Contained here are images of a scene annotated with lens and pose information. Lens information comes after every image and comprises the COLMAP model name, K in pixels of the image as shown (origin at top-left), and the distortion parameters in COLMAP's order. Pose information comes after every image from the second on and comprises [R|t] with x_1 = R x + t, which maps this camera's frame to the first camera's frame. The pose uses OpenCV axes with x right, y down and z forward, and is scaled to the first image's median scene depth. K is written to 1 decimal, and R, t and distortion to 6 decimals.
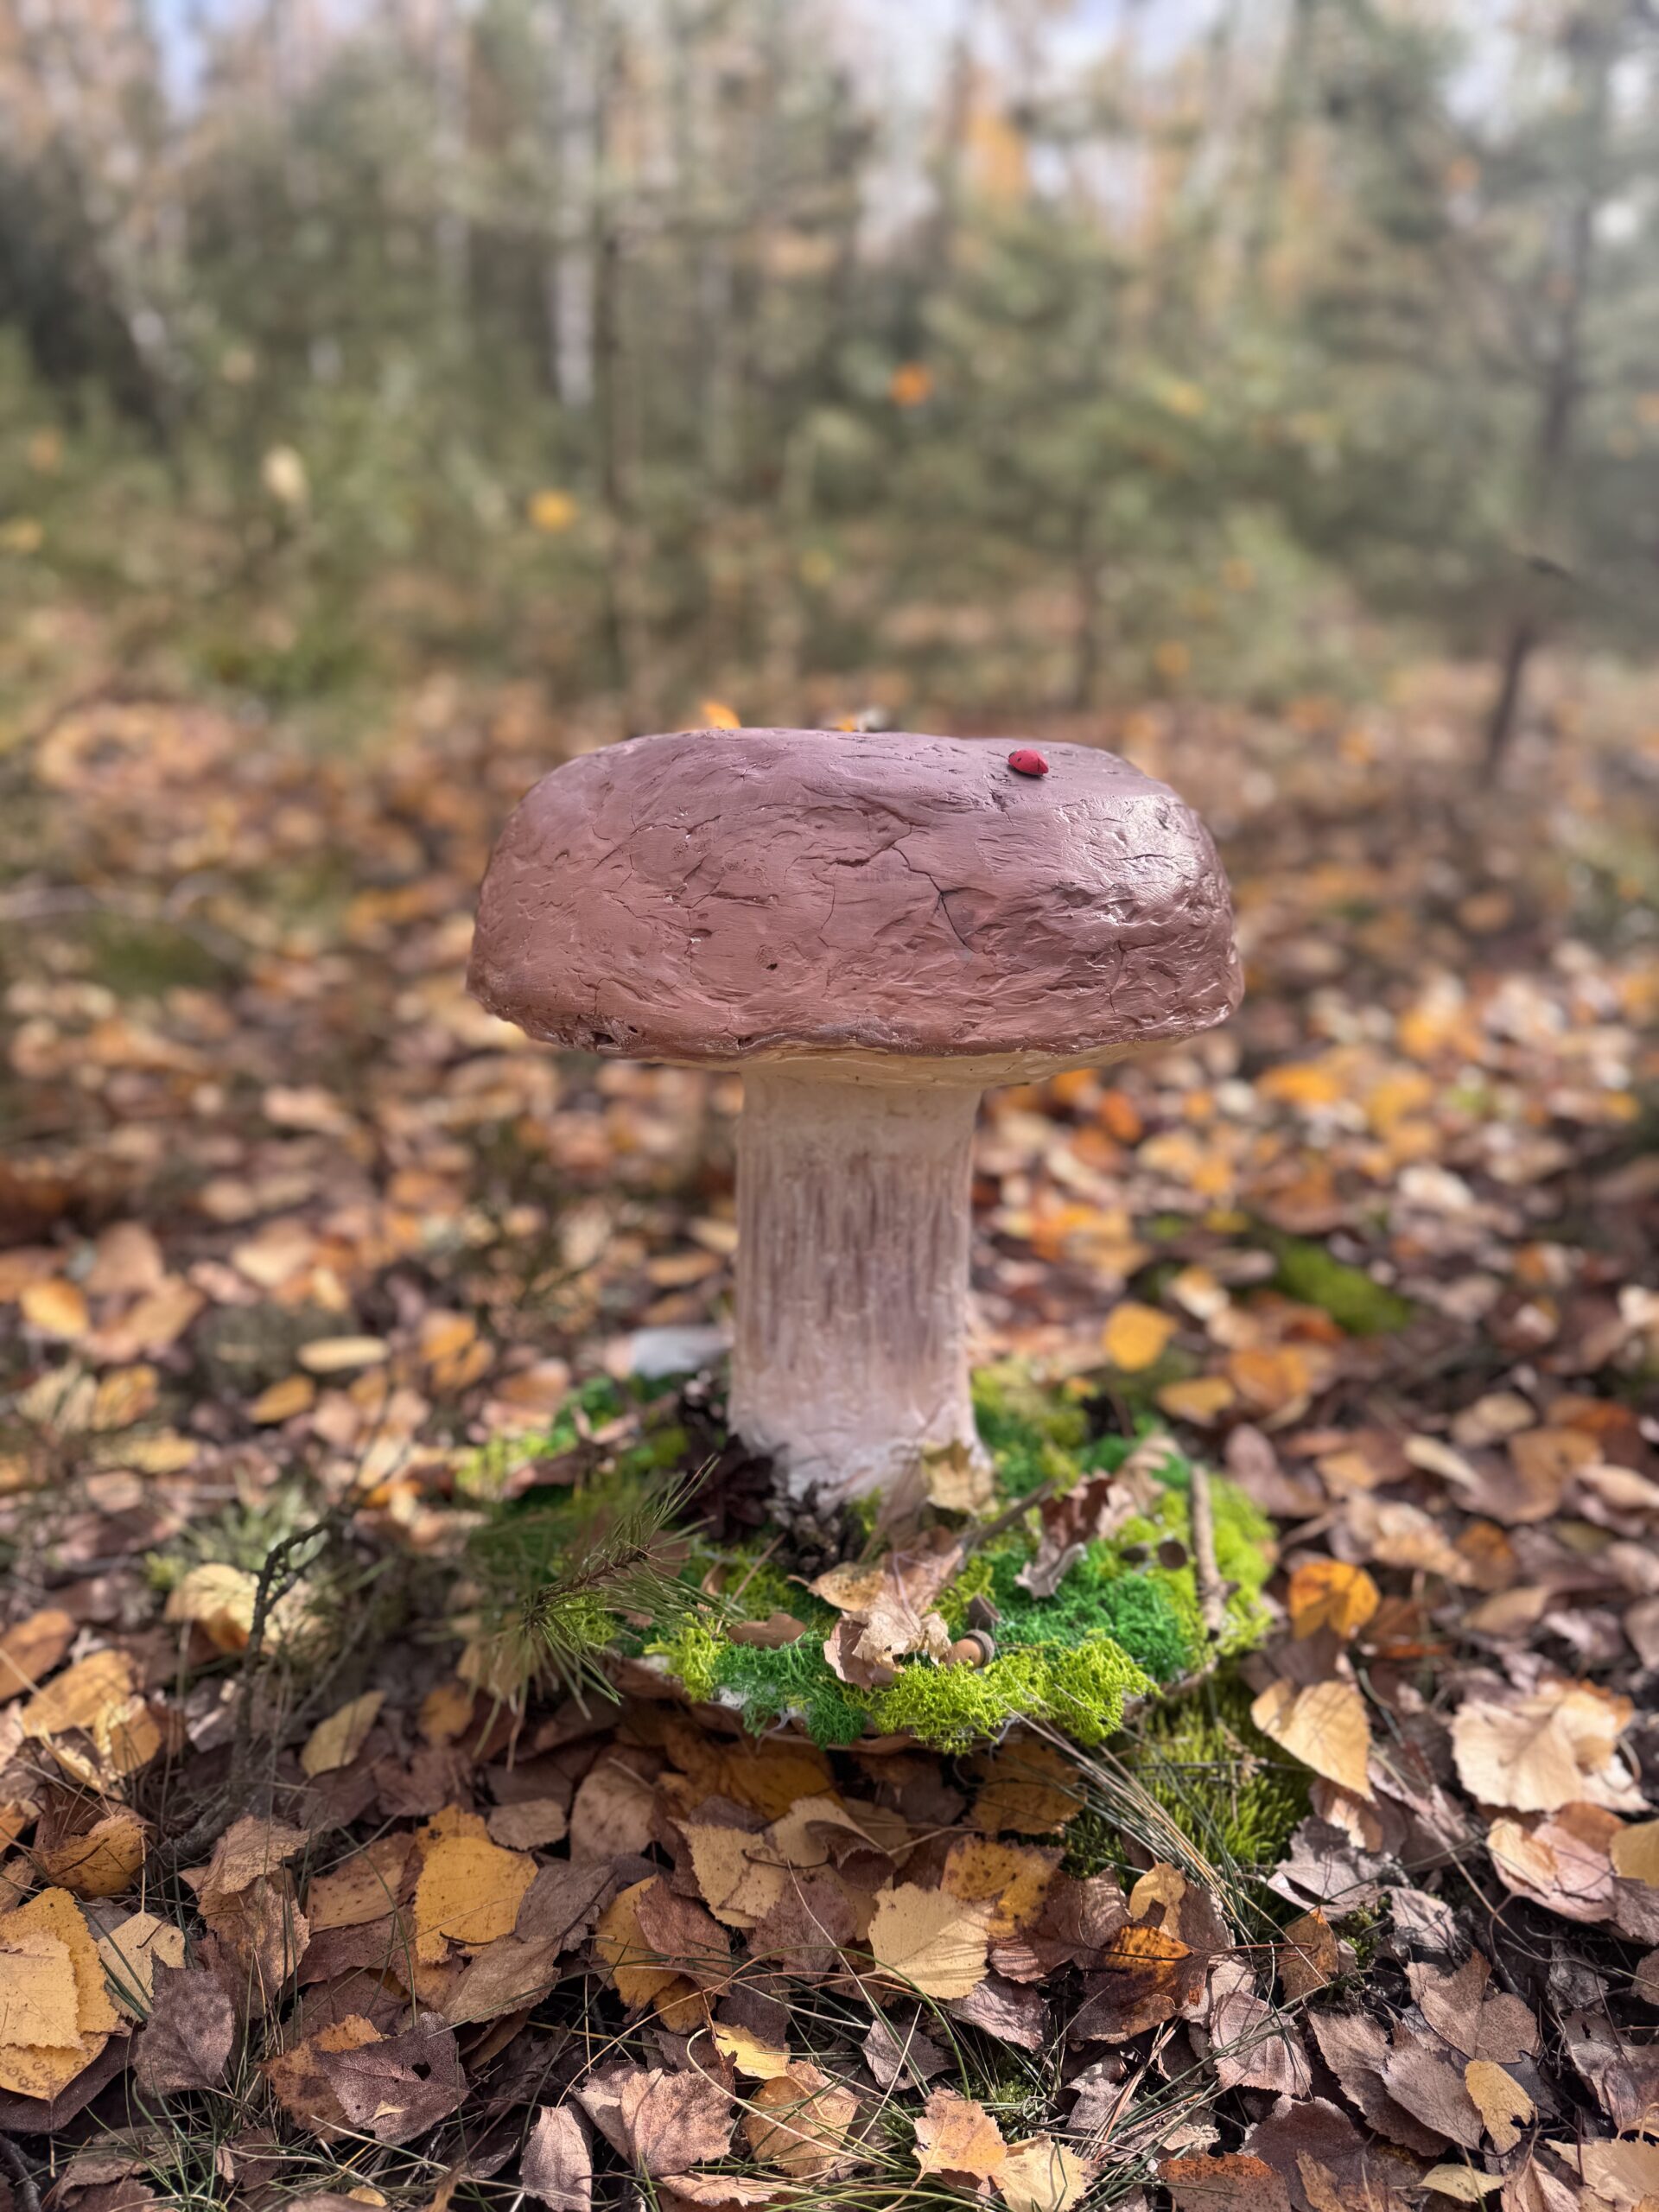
lens RADIAL K [[1613.9, 0, 839.5], [0, 1613.9, 1110.3], [0, 0, 1]] dist [-0.016750, -0.009383]
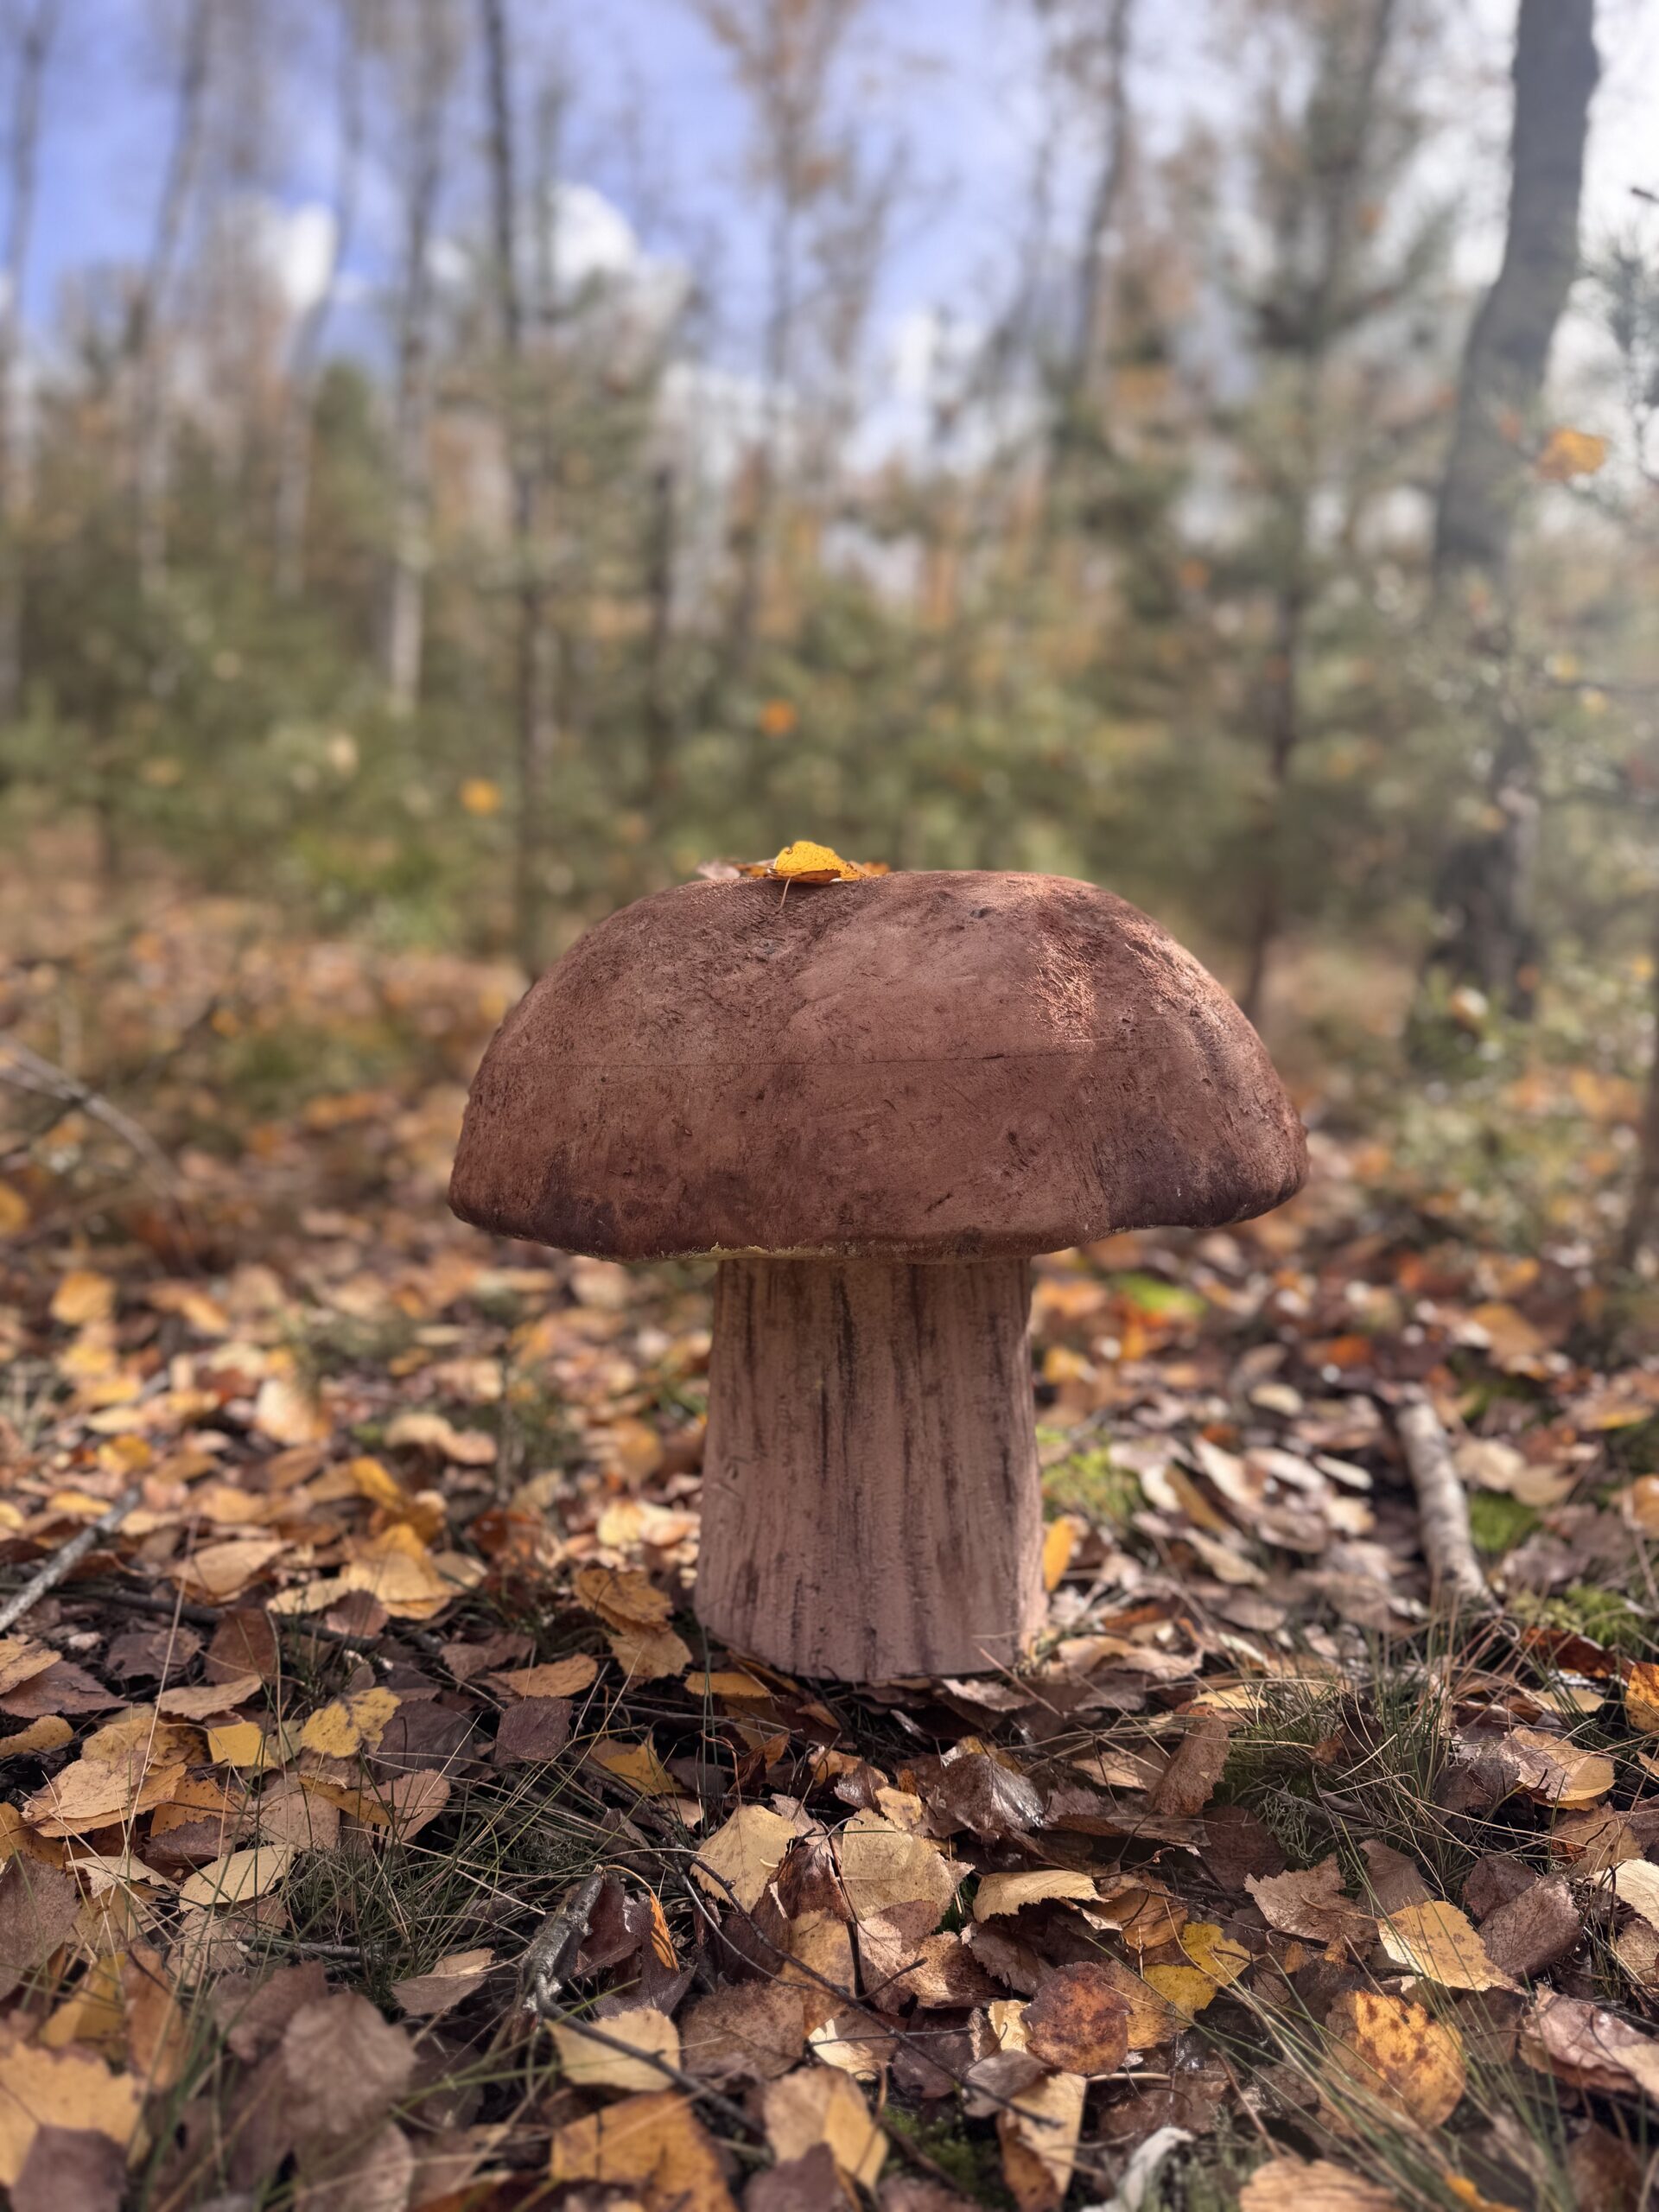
lens RADIAL K [[1613.9, 0, 840.1], [0, 1613.9, 1096.3], [0, 0, 1]] dist [-0.016750, -0.009383]
pose [[0.991865, 0.009206, 0.126963, -0.088158], [0.016953, 0.978944, -0.203422, 0.135334], [-0.126162, 0.203919, 0.970824, -0.222938]]
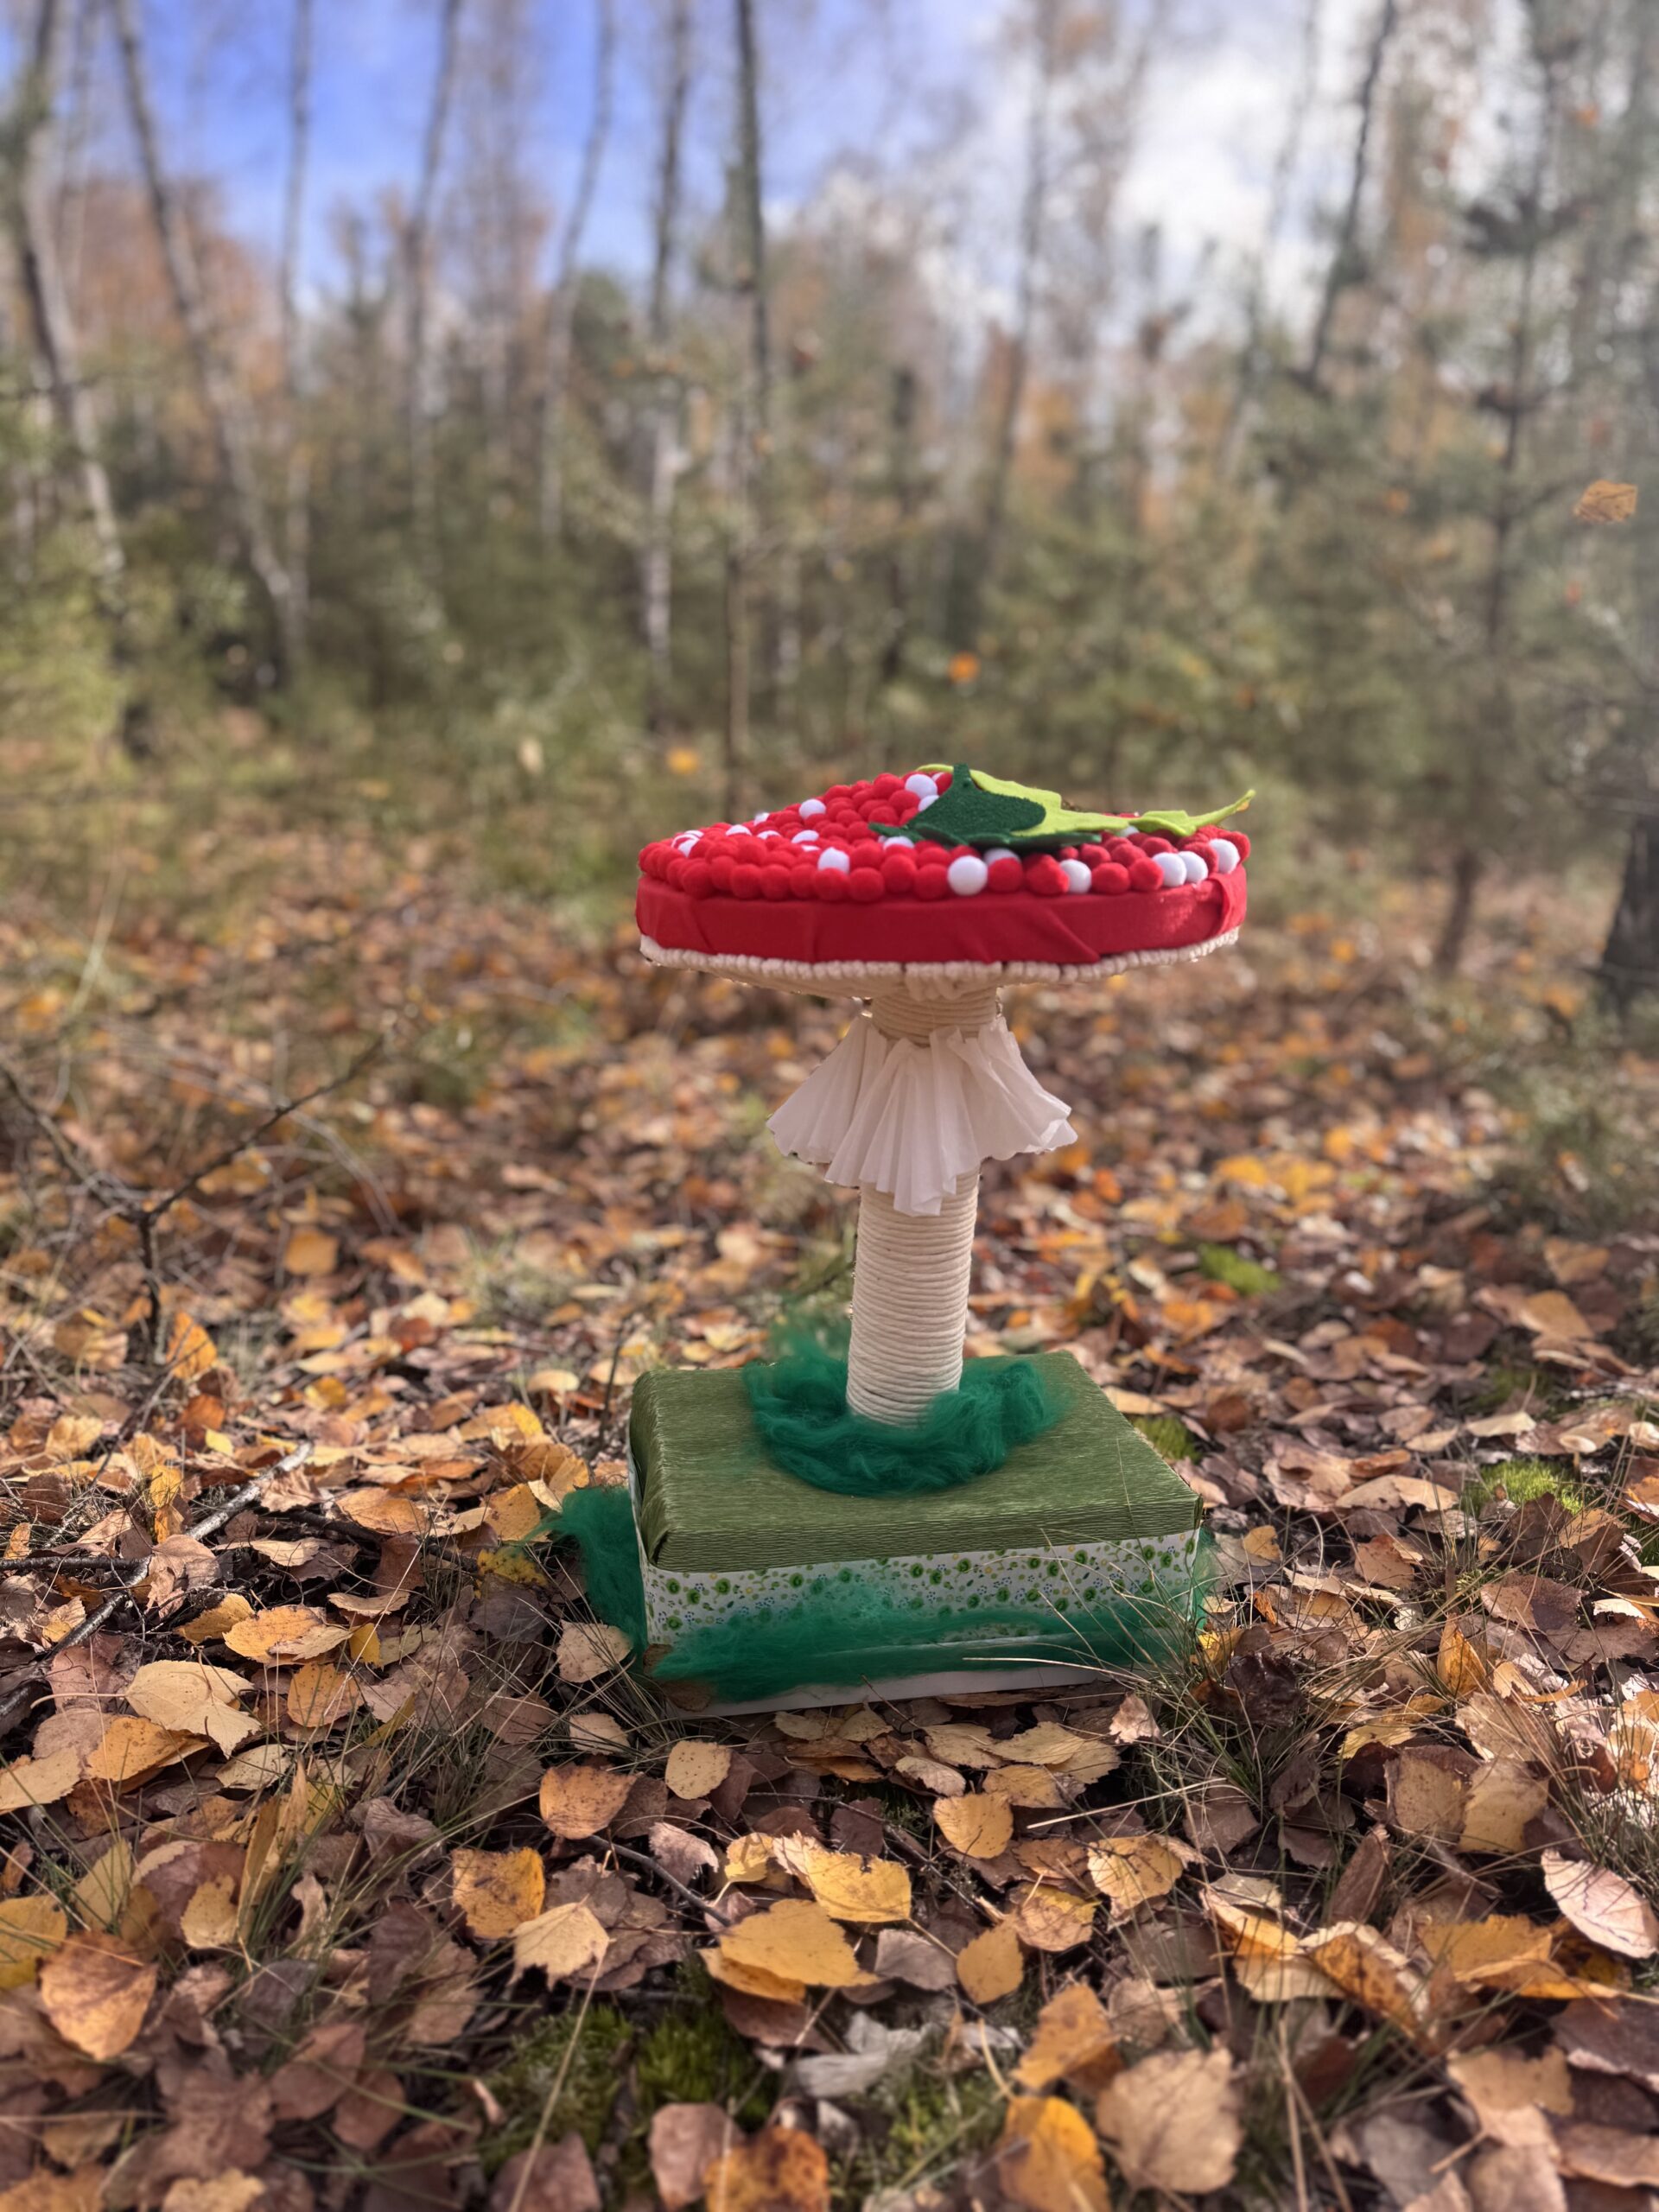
lens RADIAL K [[1613.9, 0, 823.3], [0, 1613.9, 1088.3], [0, 0, 1]] dist [-0.016750, -0.009383]
pose [[0.999005, 0.011067, -0.043202, -0.011451], [-0.017178, 0.989466, -0.143745, 0.102091], [0.041156, 0.144344, 0.988671, -0.335699]]
